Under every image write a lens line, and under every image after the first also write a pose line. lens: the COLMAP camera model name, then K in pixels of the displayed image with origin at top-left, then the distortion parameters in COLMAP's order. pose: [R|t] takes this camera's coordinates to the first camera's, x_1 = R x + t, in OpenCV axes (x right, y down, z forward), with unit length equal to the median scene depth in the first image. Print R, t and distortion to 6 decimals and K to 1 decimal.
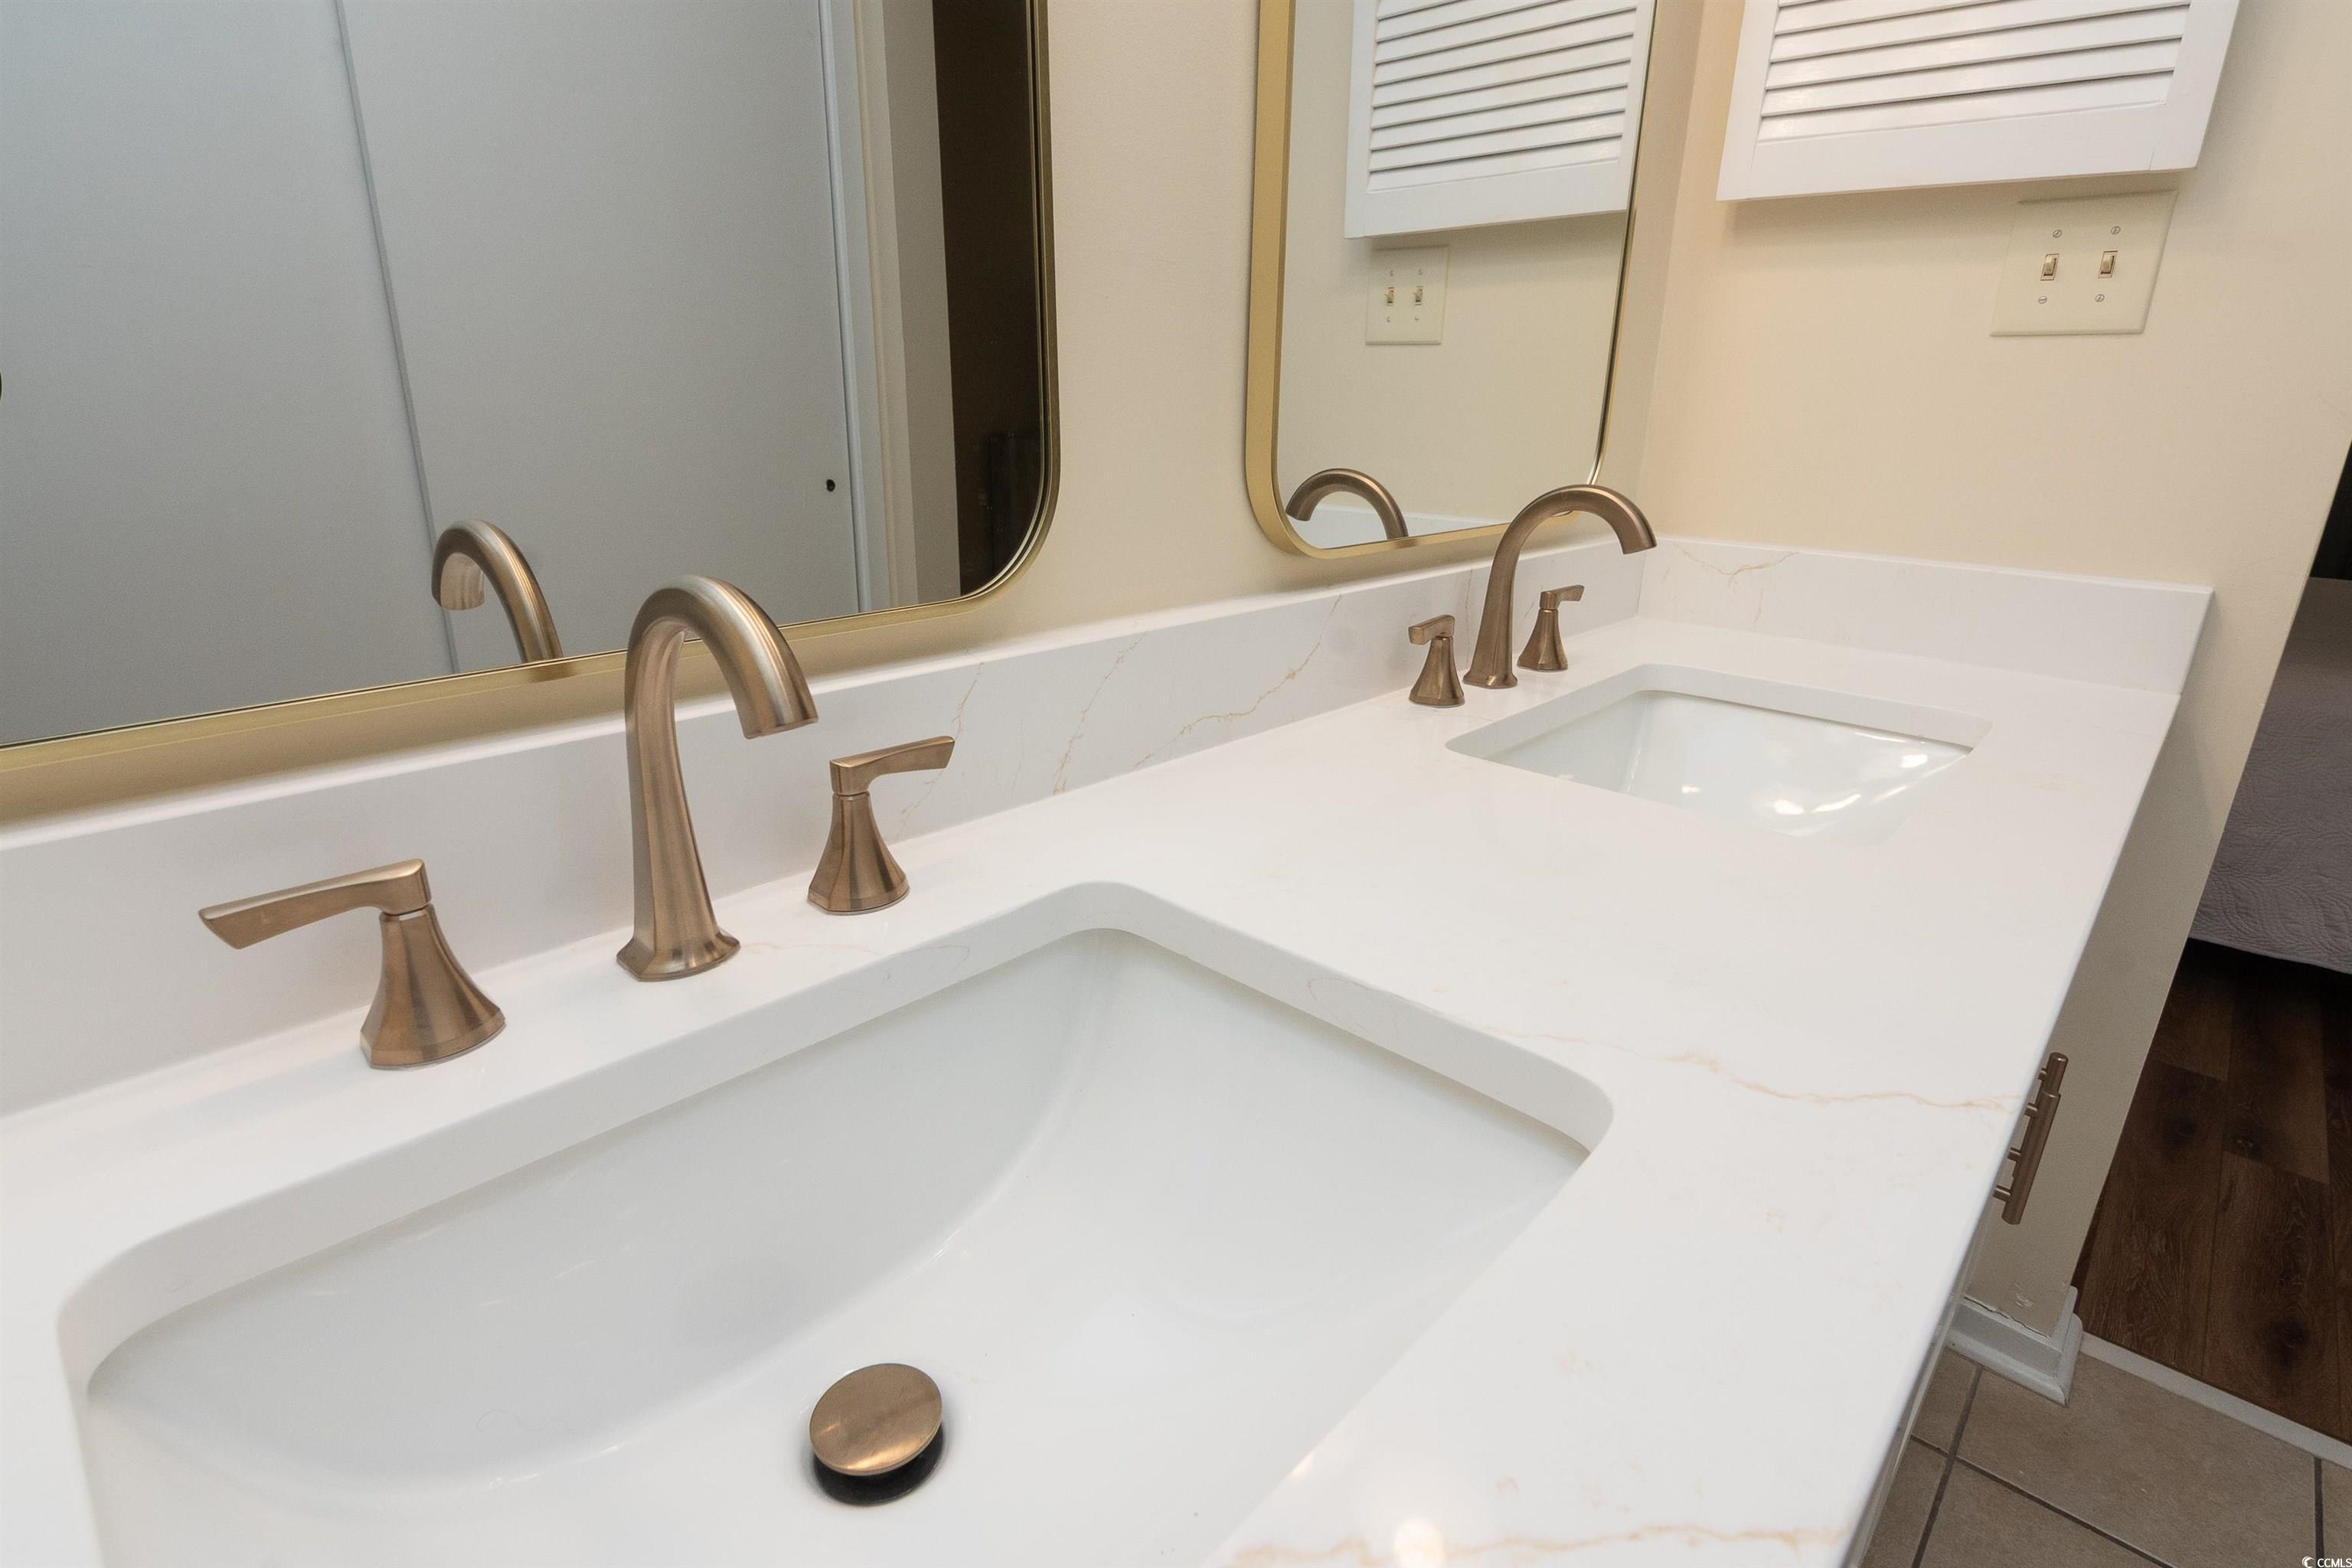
lens RADIAL K [[1141.4, 0, 1176.0], [0, 1141.4, 784.0], [0, 0, 1]] dist [-0.023972, -0.000649]
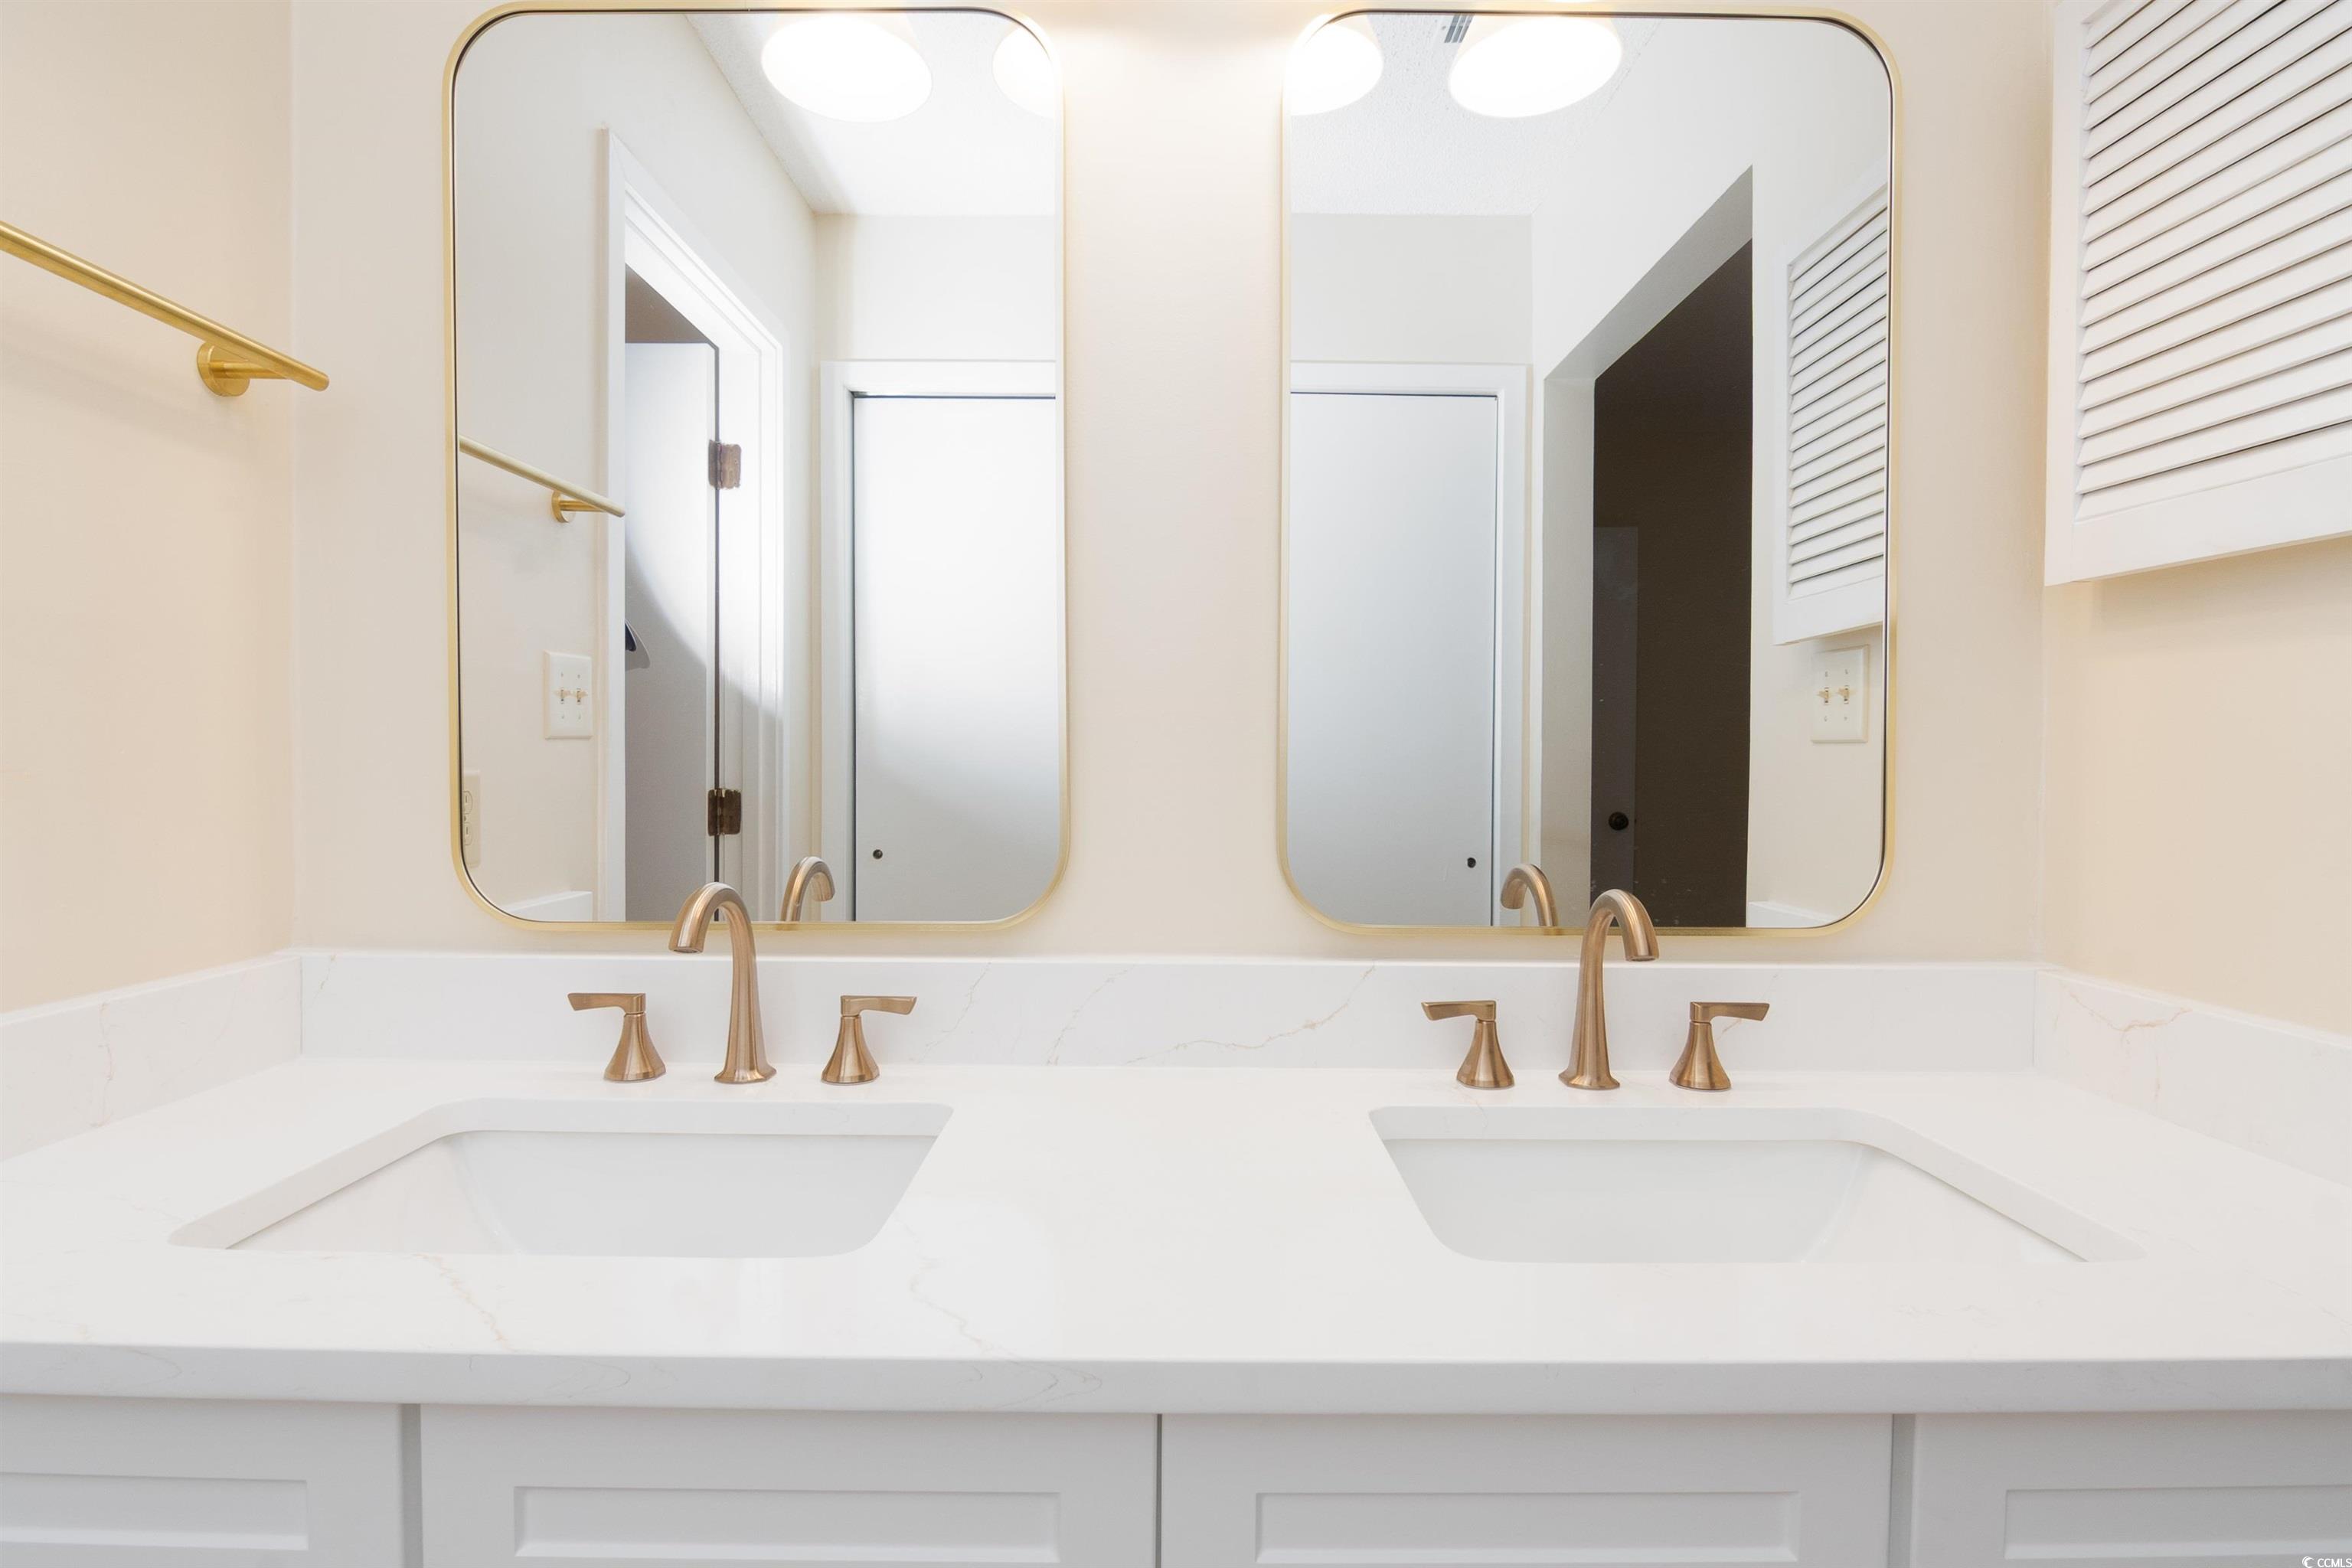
lens RADIAL K [[1139.7, 0, 1169.5], [0, 1139.7, 762.0], [0, 0, 1]] dist [0.016659, -0.017099]
pose [[0.666456, -0.017767, -0.745333, 0.769942], [-0.233223, 0.944574, -0.231057, -0.039078], [0.708127, 0.327818, 0.625373, 0.041705]]
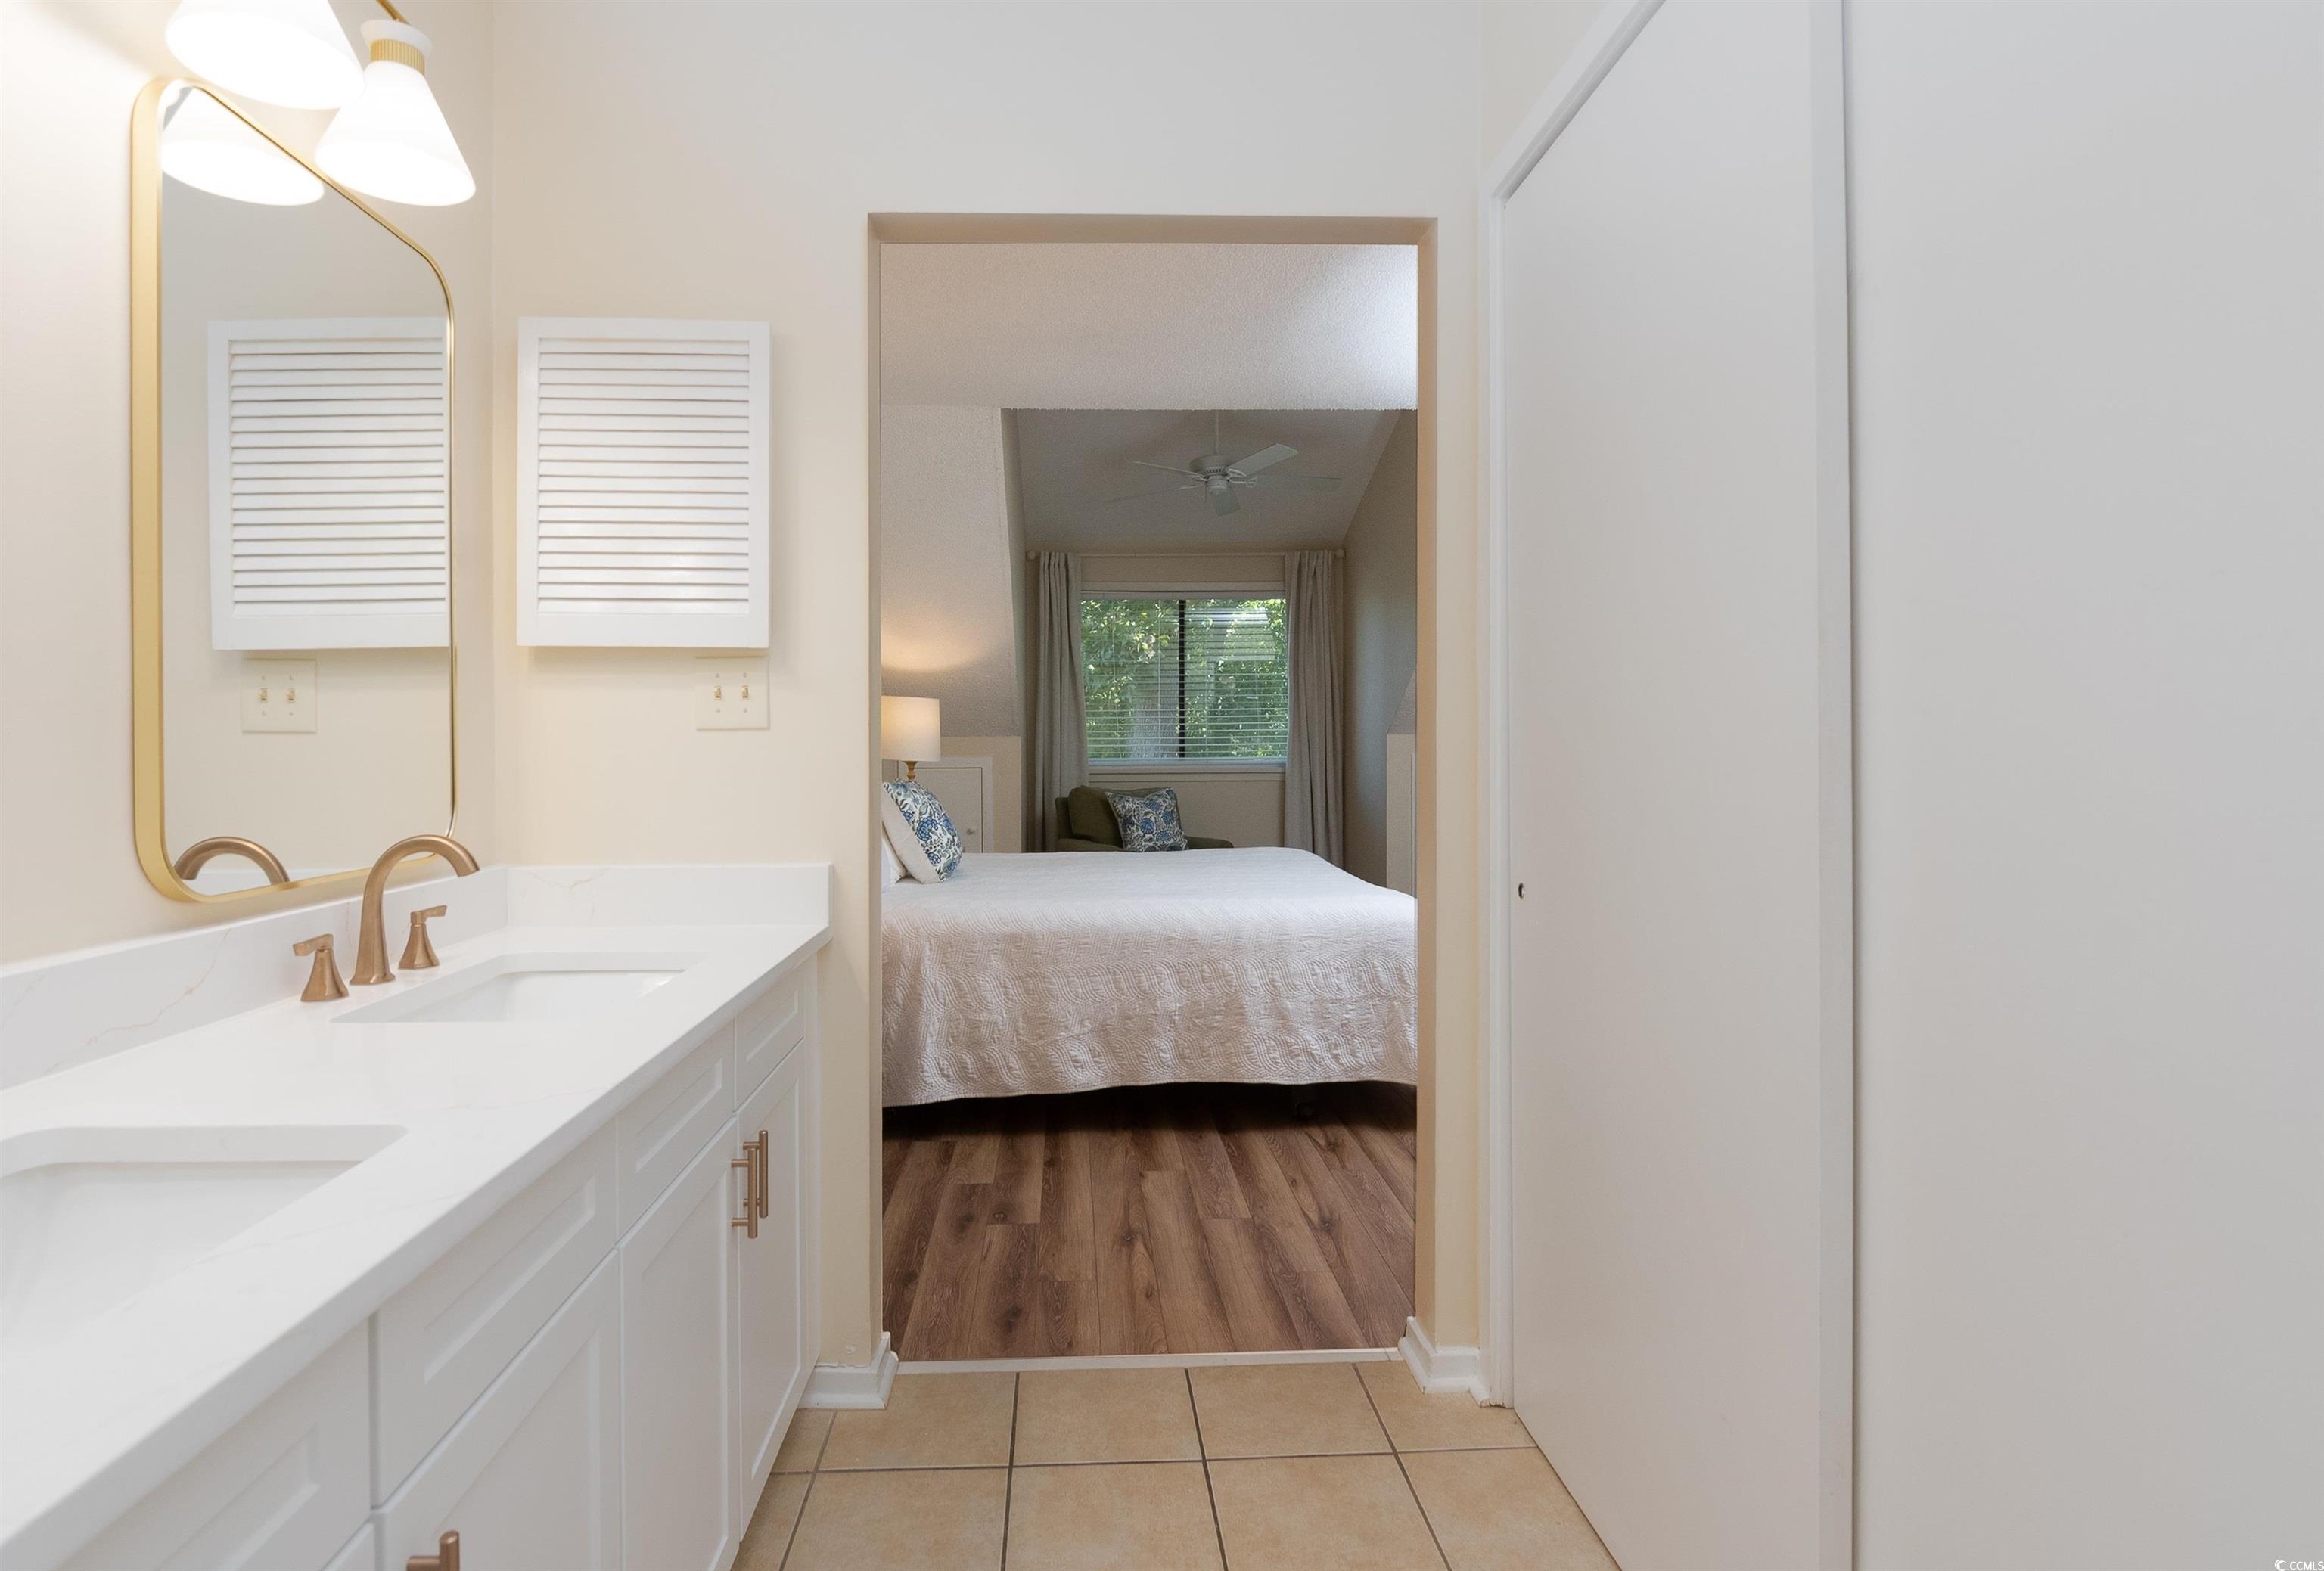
lens RADIAL K [[1179.6, 0, 1098.9], [0, 1179.6, 752.0], [0, 0, 1]] dist [-0.001338, -0.000287]
pose [[0.713070, -0.022706, 0.700725, -0.083464], [0.241482, 0.946272, -0.215073, 0.160812], [-0.658193, 0.322574, 0.680241, -0.602326]]
